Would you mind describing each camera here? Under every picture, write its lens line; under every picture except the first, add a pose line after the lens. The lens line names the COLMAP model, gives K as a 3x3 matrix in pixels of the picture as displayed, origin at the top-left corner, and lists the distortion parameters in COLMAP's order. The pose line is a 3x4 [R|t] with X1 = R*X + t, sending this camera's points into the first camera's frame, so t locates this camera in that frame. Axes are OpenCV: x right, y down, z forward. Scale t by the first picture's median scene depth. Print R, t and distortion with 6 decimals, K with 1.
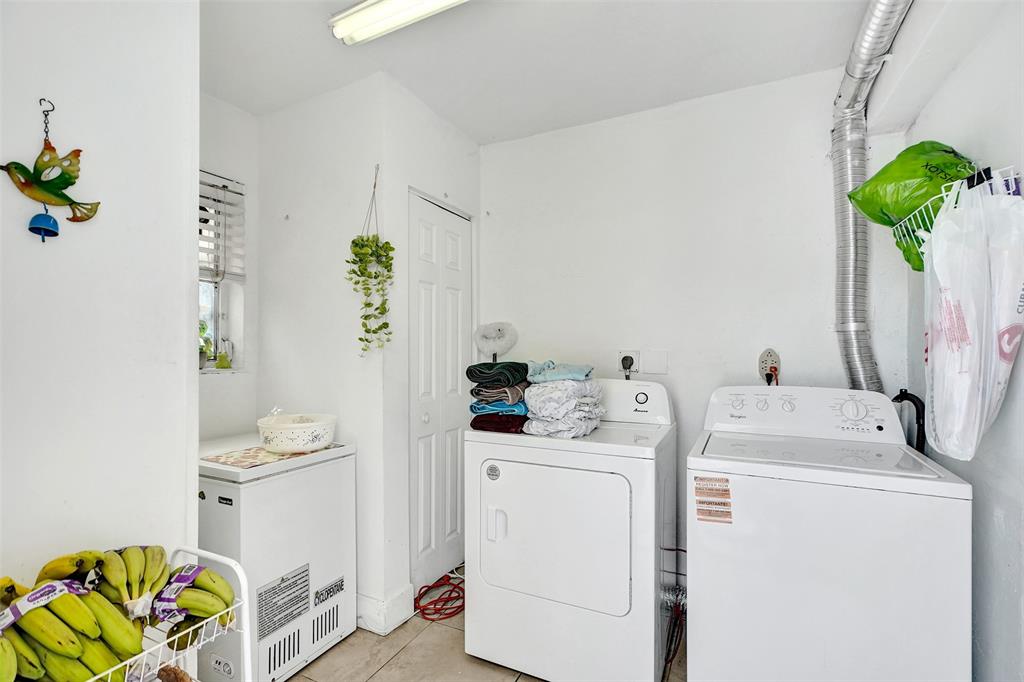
lens RADIAL K [[467.9, 0, 508.3], [0, 467.9, 338.3], [0, 0, 1]] dist [-0.014717, 0.006801]
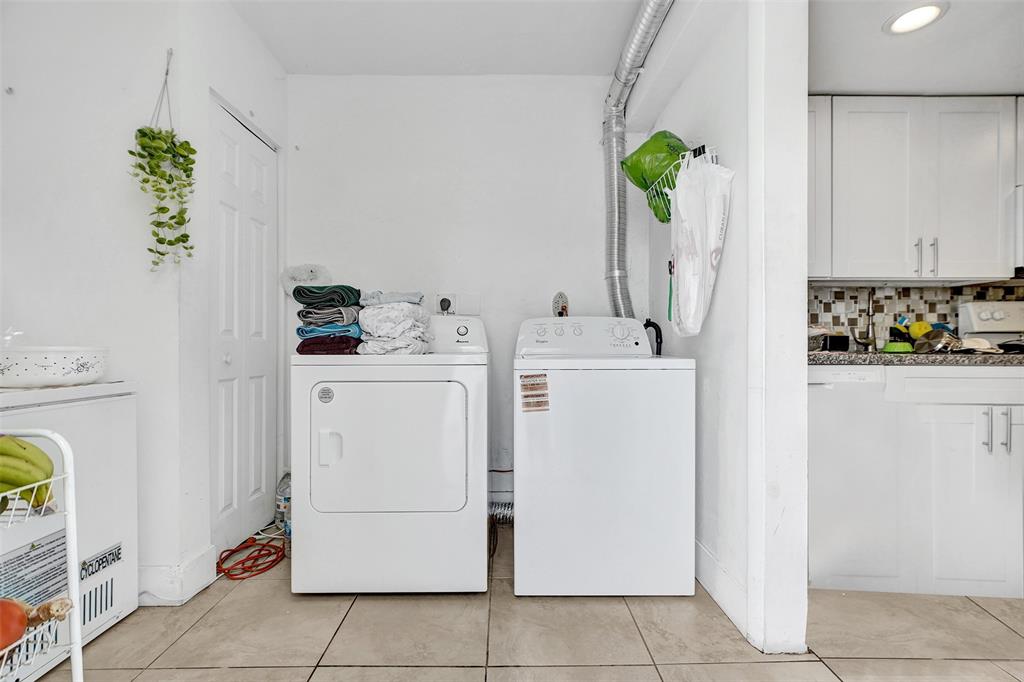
lens RADIAL K [[467.9, 0, 509.2], [0, 467.9, 342.9], [0, 0, 1]] dist [-0.014717, 0.006801]
pose [[0.886740, 0.002356, 0.462263, -0.137045], [-0.001788, 0.999997, -0.001666, 0.173916], [-0.462266, 0.000651, 0.886741, -0.026838]]
